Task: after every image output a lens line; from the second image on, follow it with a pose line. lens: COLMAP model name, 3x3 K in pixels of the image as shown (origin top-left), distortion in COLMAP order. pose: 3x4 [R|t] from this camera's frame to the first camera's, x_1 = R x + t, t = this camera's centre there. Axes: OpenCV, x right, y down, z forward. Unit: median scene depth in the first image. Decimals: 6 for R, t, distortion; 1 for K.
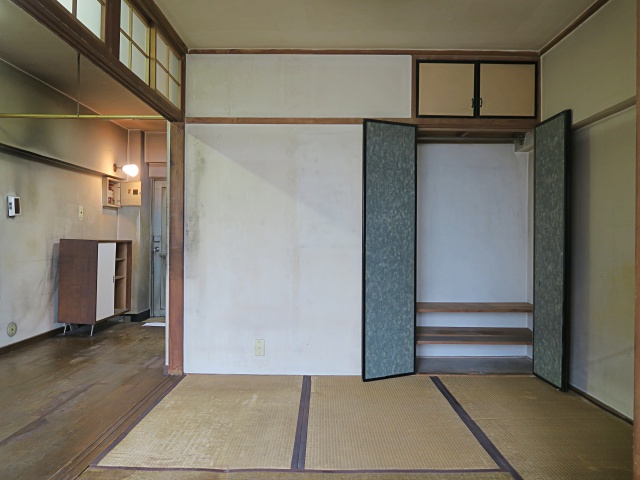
lens RADIAL K [[501.7, 0, 320.0], [0, 501.7, 240.0], [0, 0, 1]] dist [-0.004495, -0.000917]
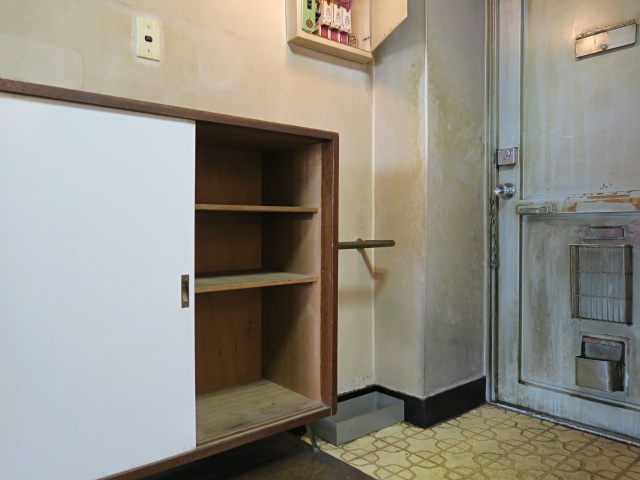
lens RADIAL K [[501.7, 0, 320.0], [0, 501.7, 240.0], [0, 0, 1]] dist [-0.004495, -0.000917]
pose [[0.648529, 0.012281, -0.761091, -0.173408], [0.010679, 0.999625, 0.025229, 0.042605], [0.761115, -0.024490, 0.648154, 0.757803]]
